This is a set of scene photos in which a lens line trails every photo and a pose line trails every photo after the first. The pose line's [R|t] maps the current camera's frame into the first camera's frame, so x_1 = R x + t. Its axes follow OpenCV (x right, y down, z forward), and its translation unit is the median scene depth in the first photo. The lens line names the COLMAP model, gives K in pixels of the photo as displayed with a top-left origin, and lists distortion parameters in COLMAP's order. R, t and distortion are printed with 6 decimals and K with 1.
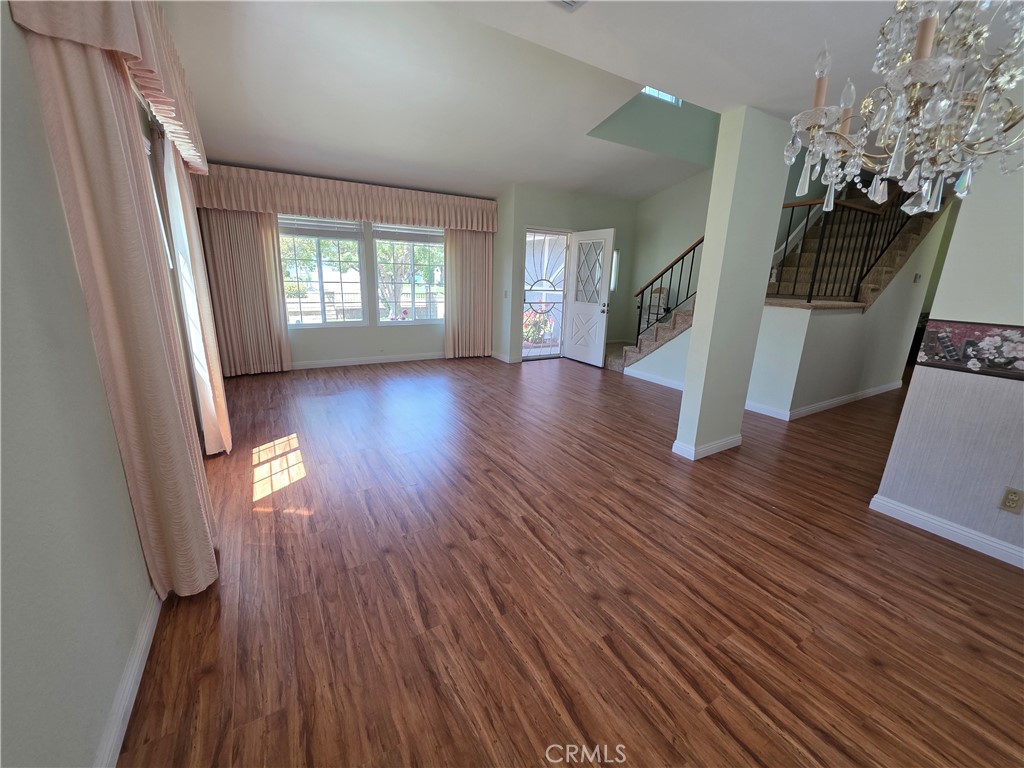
lens RADIAL K [[409.7, 0, 512.8], [0, 409.7, 380.7], [0, 0, 1]] dist [-0.000690, 0.000522]
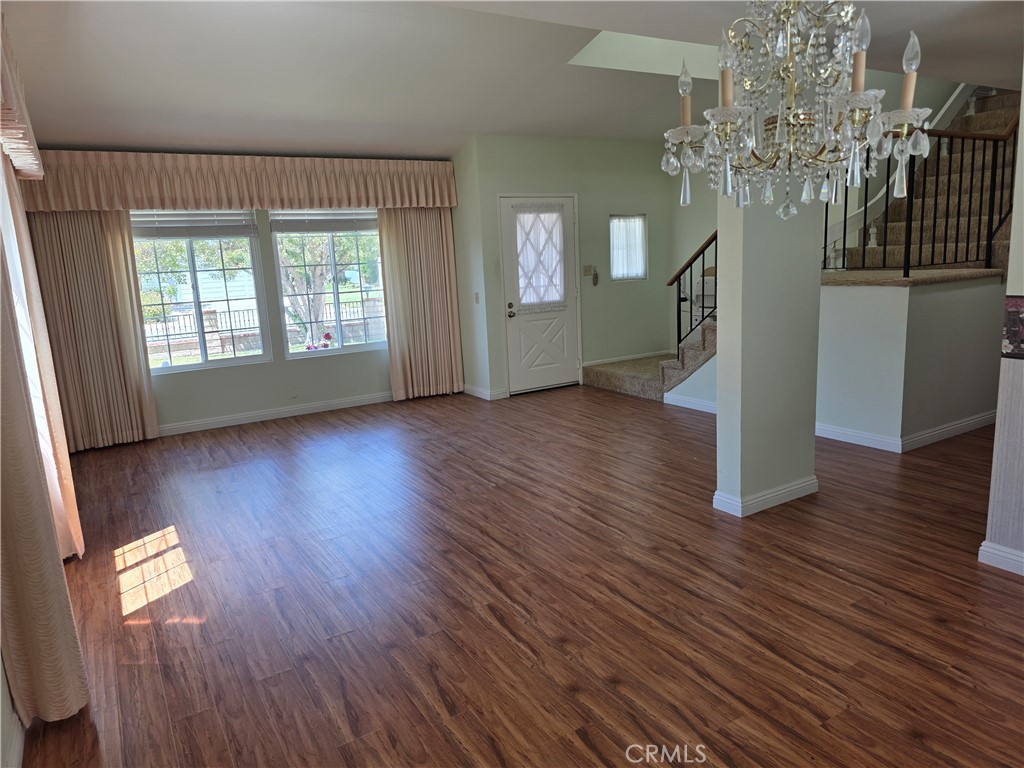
lens RADIAL K [[690.8, 0, 511.4], [0, 690.8, 378.9], [0, 0, 1]] dist [0.047222, -0.036888]
pose [[0.996669, -0.080606, -0.012425, 0.086055], [0.079440, 0.993947, -0.075892, 0.019664], [0.018467, 0.074652, 0.997039, -0.211964]]
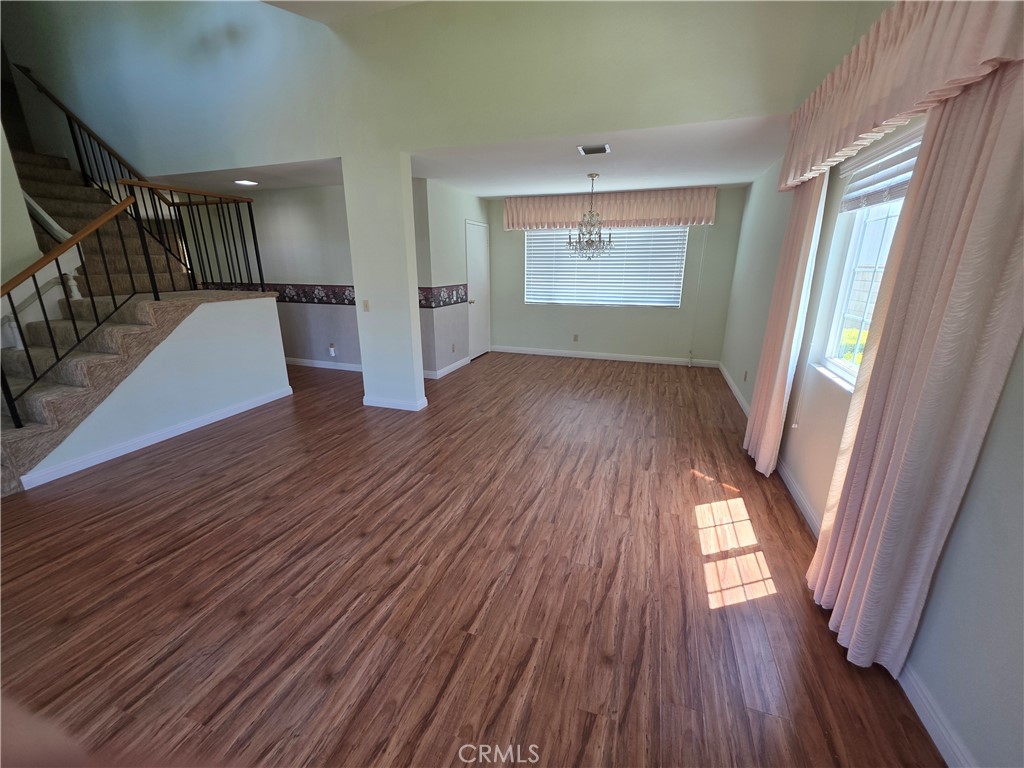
lens RADIAL K [[409.7, 0, 517.2], [0, 409.7, 379.3], [0, 0, 1]] dist [-0.000690, 0.000522]
pose [[-0.648212, -0.239489, 0.722818, -0.764250], [0.169791, 0.879895, 0.443798, -0.462569], [-0.742289, 0.410403, -0.529695, 1.512661]]
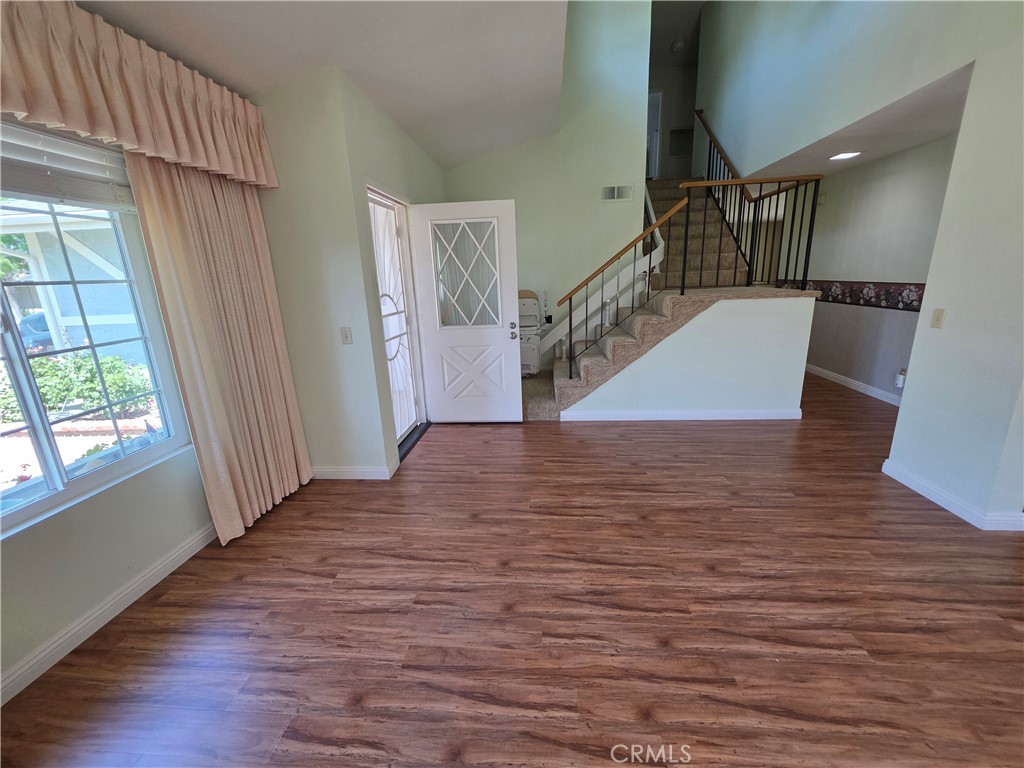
lens RADIAL K [[409.7, 0, 513.4], [0, 409.7, 379.0], [0, 0, 1]] dist [-0.000690, 0.000522]
pose [[0.585330, -0.251568, 0.770780, -0.529568], [0.256006, 0.959359, 0.118706, -0.353153], [-0.769318, 0.127843, 0.625944, 1.222649]]
